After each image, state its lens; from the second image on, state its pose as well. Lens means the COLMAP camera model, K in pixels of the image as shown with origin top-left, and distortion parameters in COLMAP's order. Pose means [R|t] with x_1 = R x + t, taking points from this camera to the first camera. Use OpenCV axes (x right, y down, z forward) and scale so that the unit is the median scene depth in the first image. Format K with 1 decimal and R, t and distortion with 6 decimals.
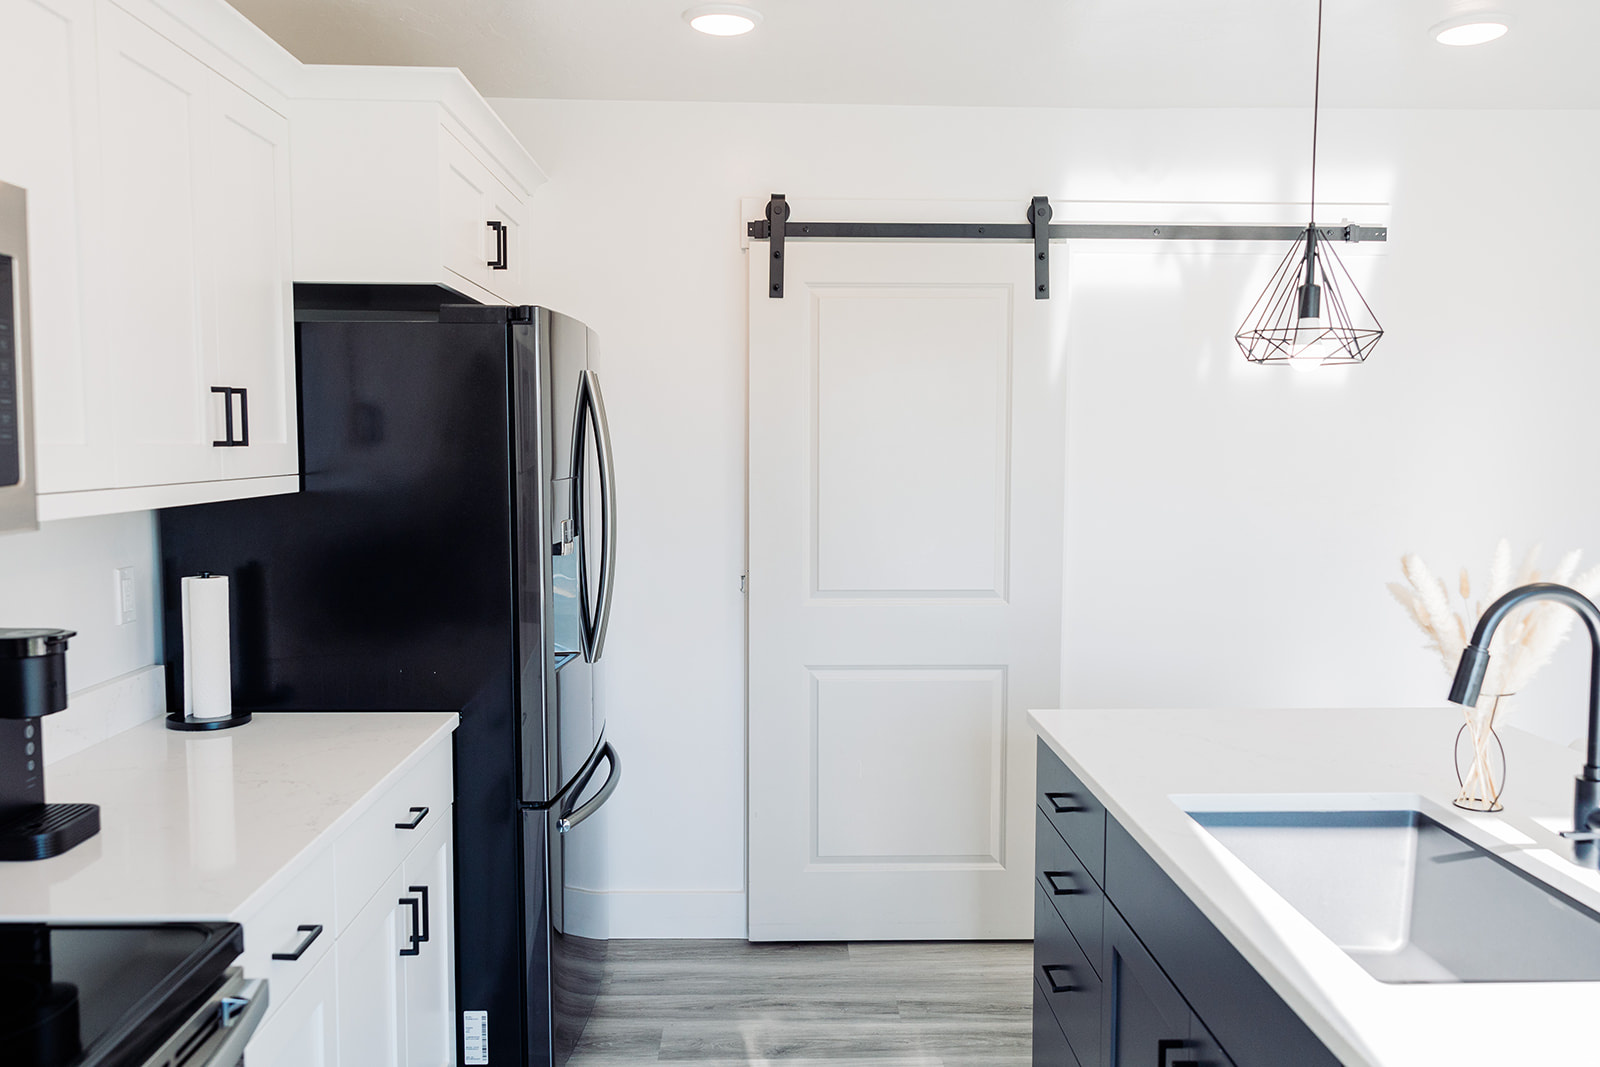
lens RADIAL K [[1246.9, 0, 790.1], [0, 1246.9, 531.2], [0, 0, 1]] dist [0.007925, 0.012753]
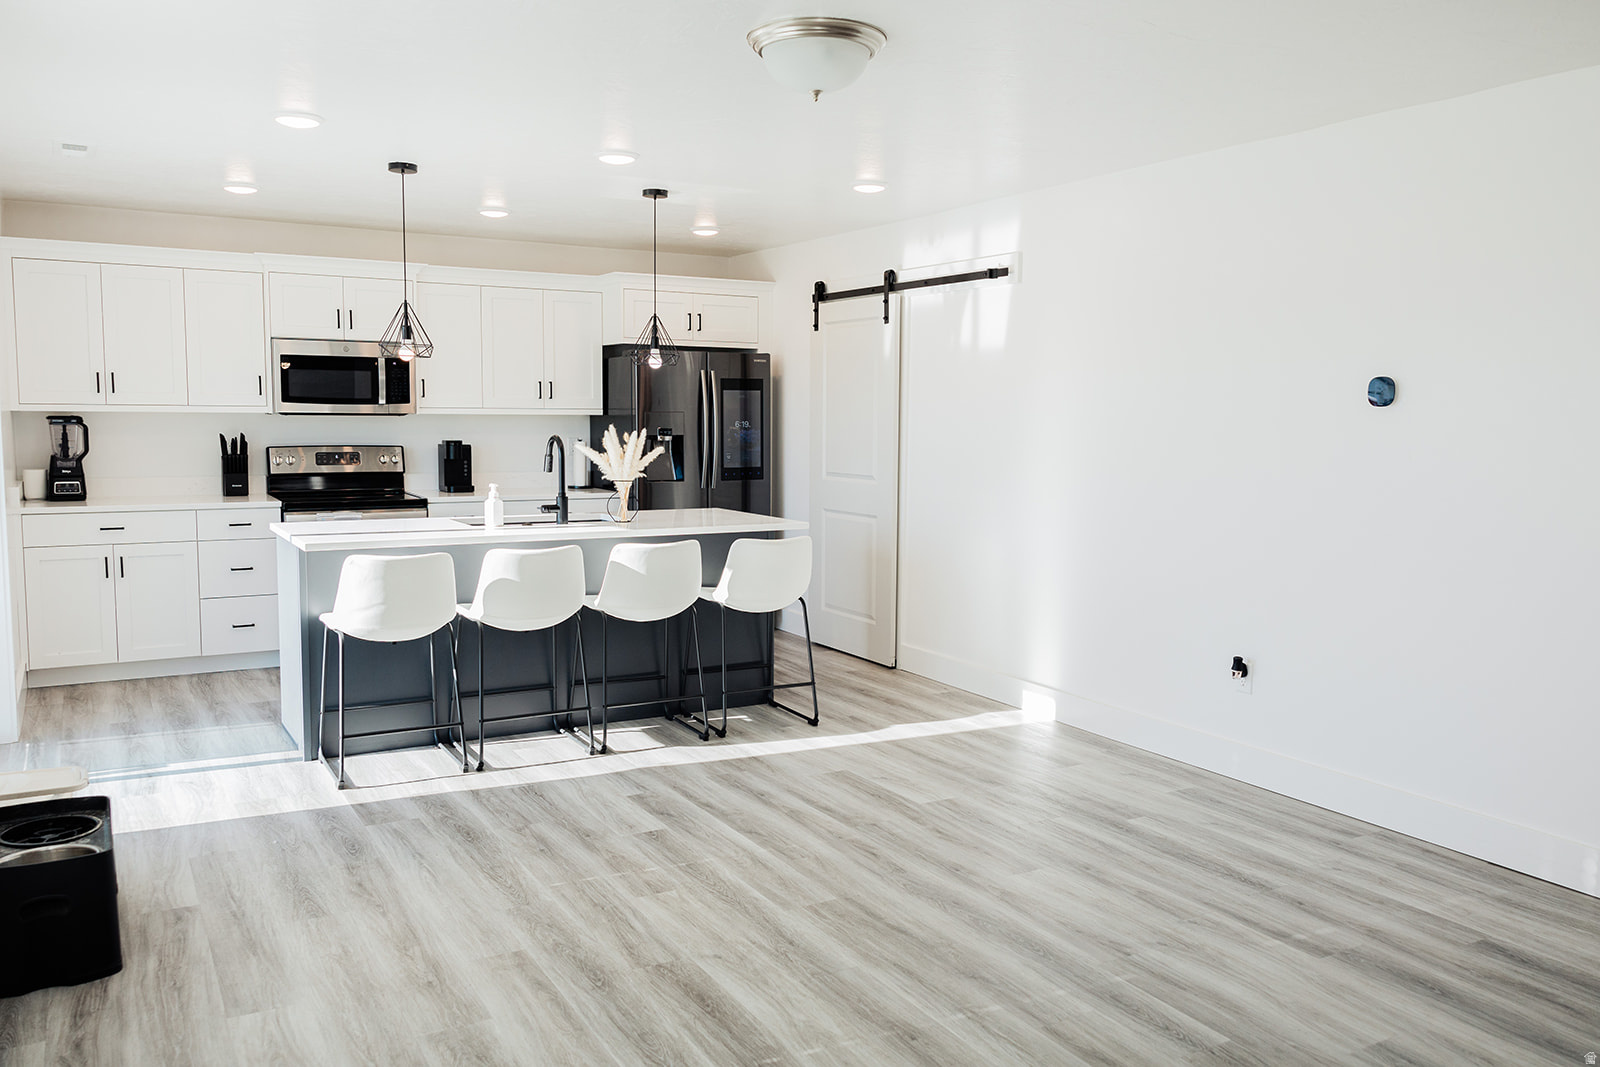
lens RADIAL K [[1246.9, 0, 801.0], [0, 1246.9, 529.3], [0, 0, 1]] dist [0.007925, 0.012753]
pose [[0.481524, 0.083830, -0.872415, 1.832151], [-0.072208, 0.995826, 0.055834, 0.029621], [0.873453, 0.036110, 0.485567, -0.027406]]
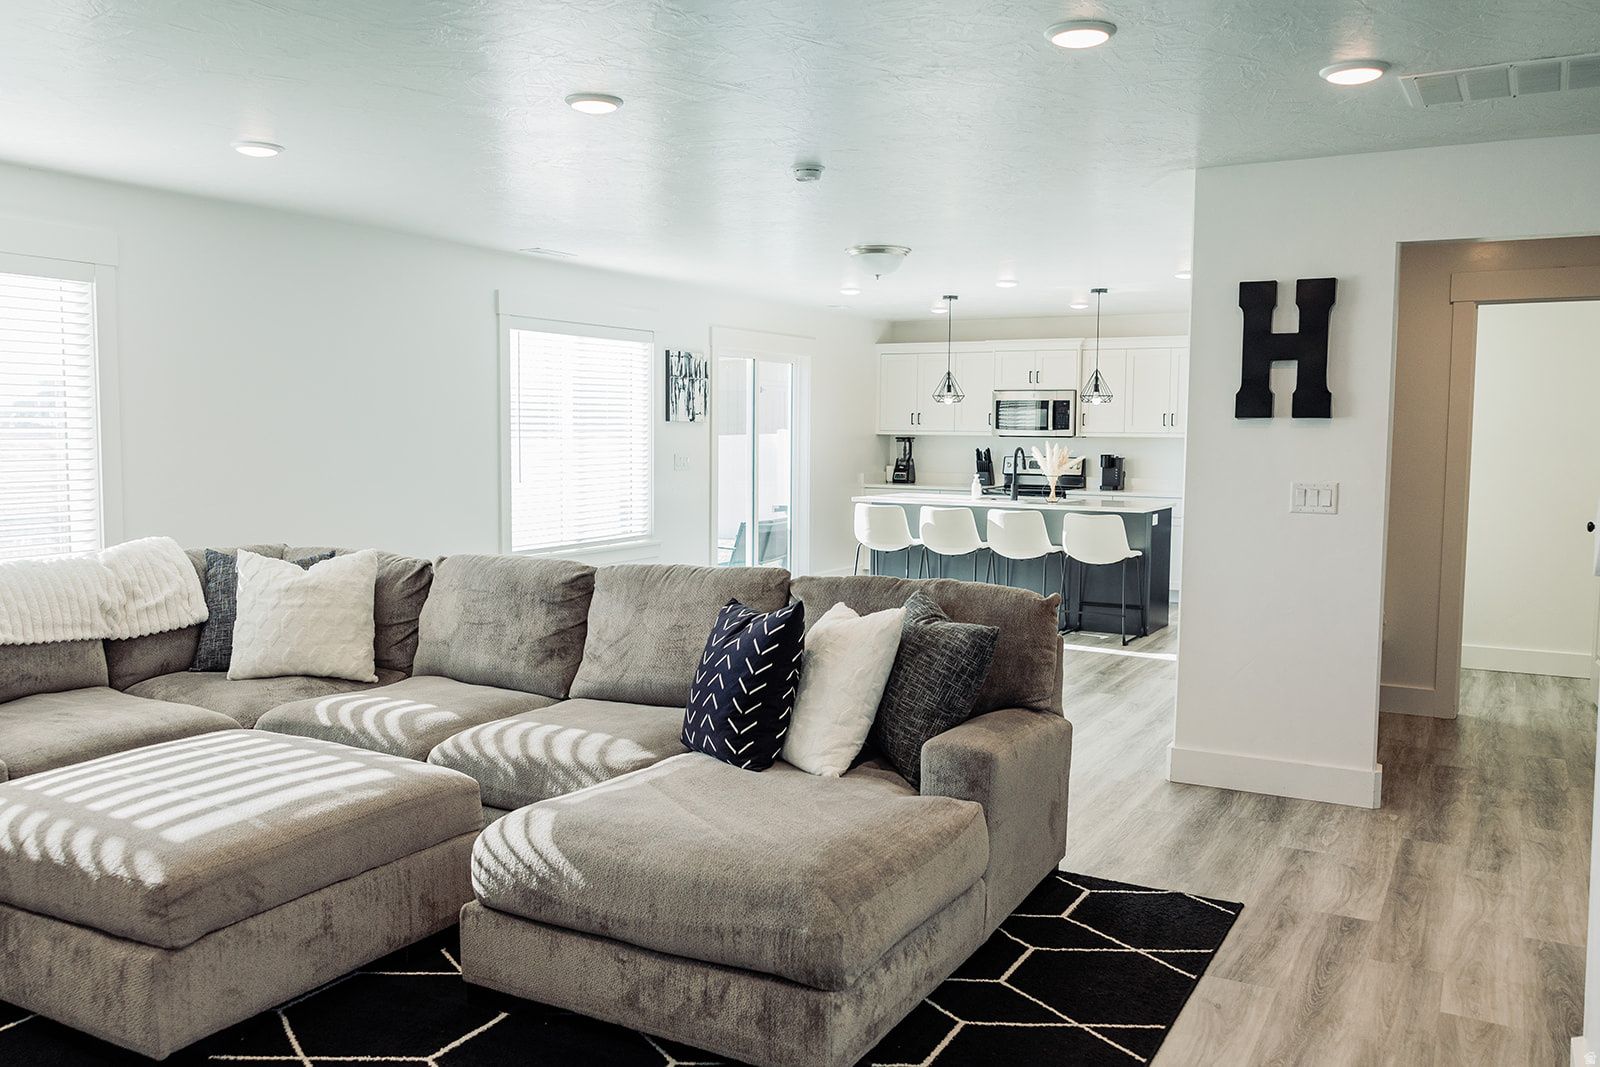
lens RADIAL K [[1246.9, 0, 771.9], [0, 1246.9, 523.9], [0, 0, 1]] dist [0.007925, 0.012753]
pose [[-0.515579, 0.053284, -0.855184, 2.803998], [-0.076793, 0.991174, 0.108055, -0.061431], [0.853394, 0.121383, -0.506937, 1.368800]]
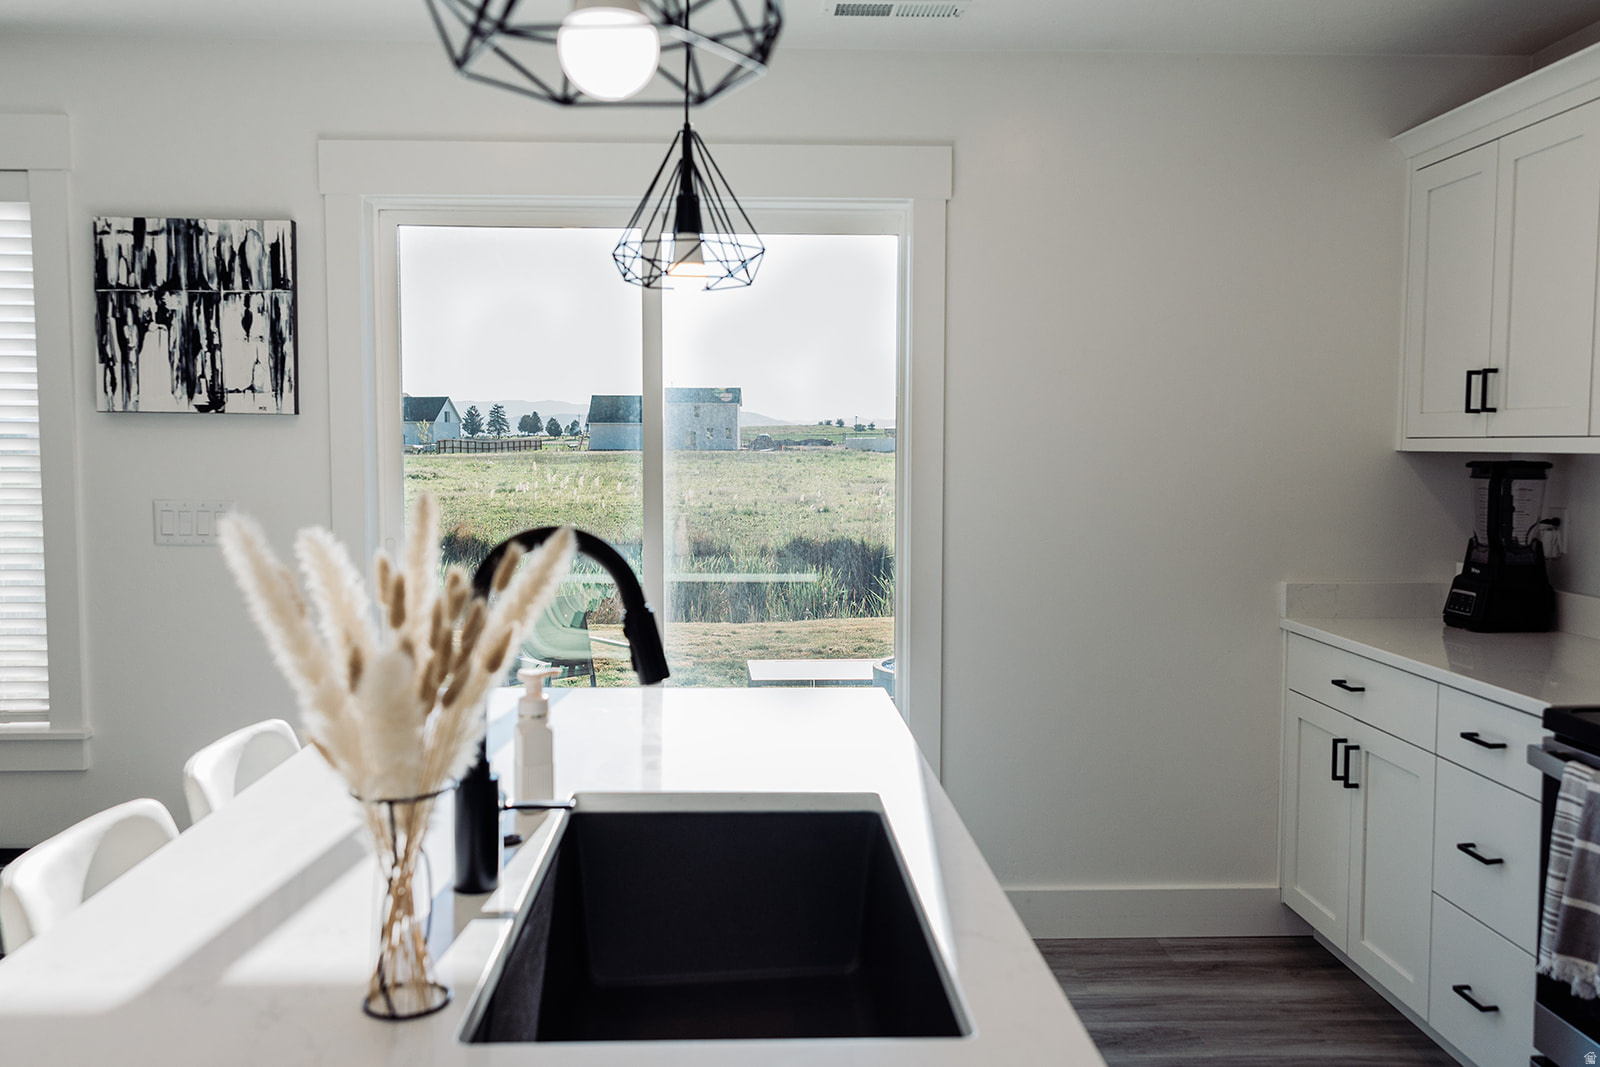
lens RADIAL K [[1246.9, 0, 793.3], [0, 1246.9, 540.3], [0, 0, 1]] dist [0.007925, 0.012753]
pose [[-0.999222, -0.007014, -0.038820, 0.227396], [-0.012507, 0.989628, 0.143108, -0.023282], [0.037414, 0.143482, -0.988945, 0.828849]]
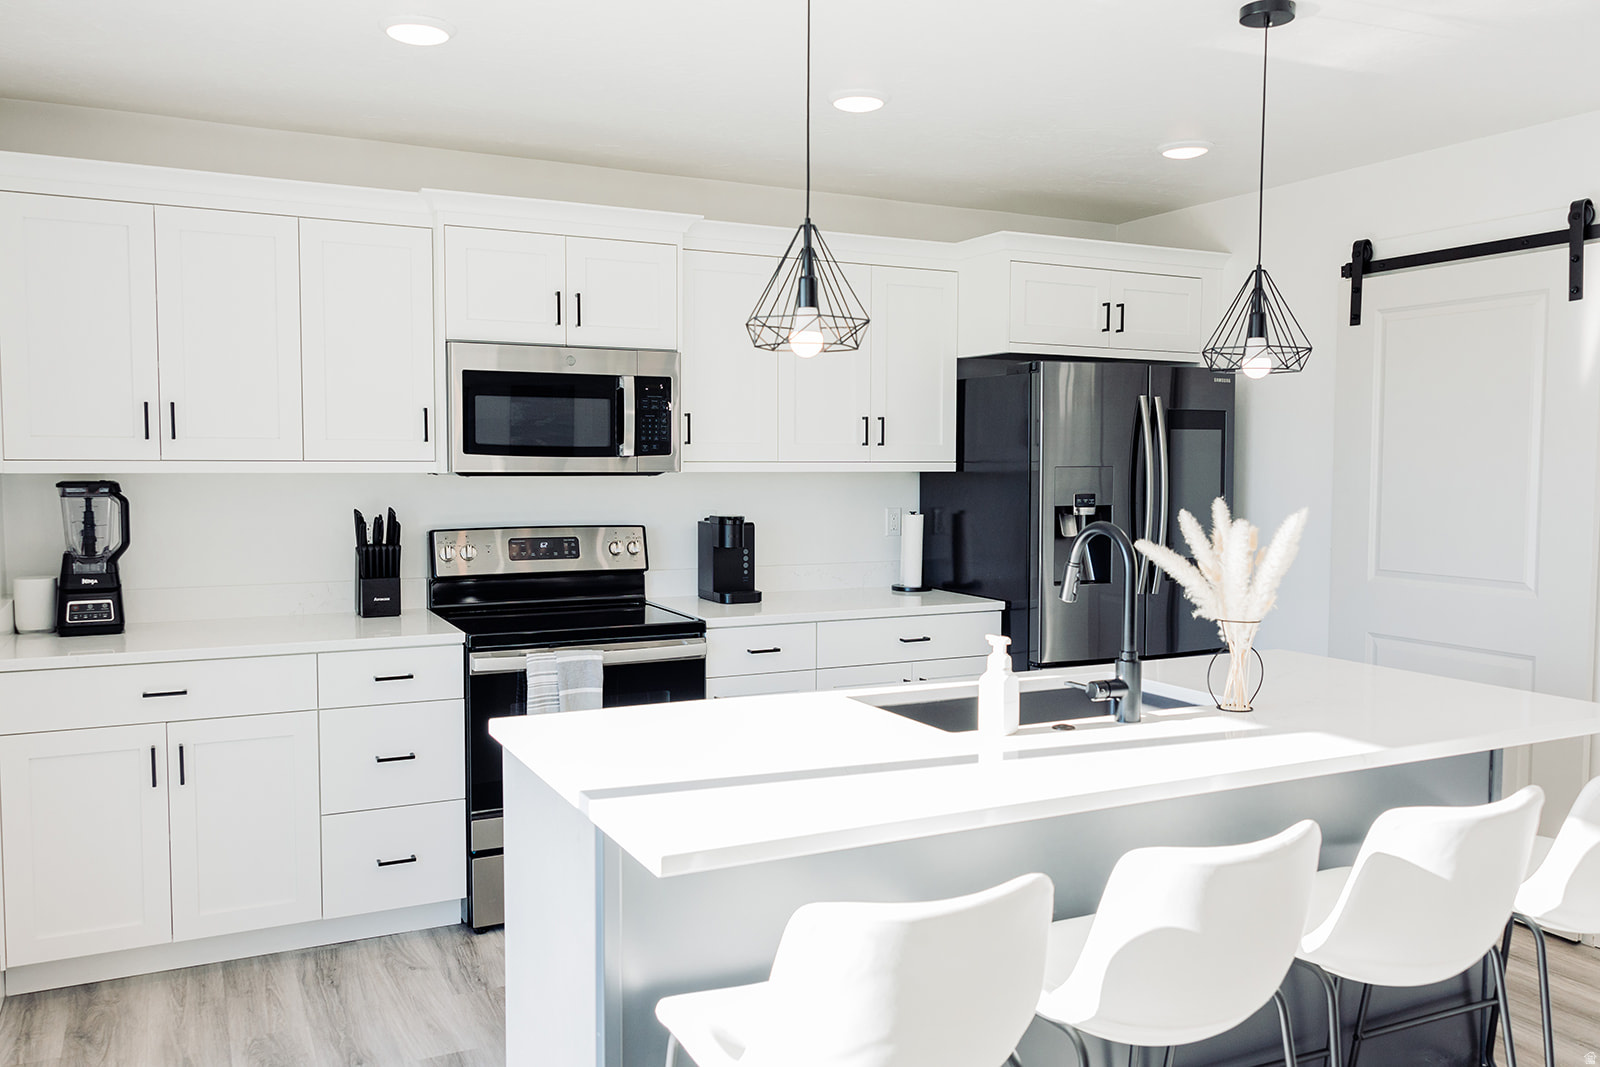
lens RADIAL K [[1246.9, 0, 801.6], [0, 1246.9, 536.7], [0, 0, 1]] dist [0.007925, 0.012753]
pose [[0.432560, 0.053316, -0.900027, 0.862157], [-0.068161, 0.997327, 0.026321, 0.022914], [0.899025, 0.049961, 0.435038, -0.003532]]
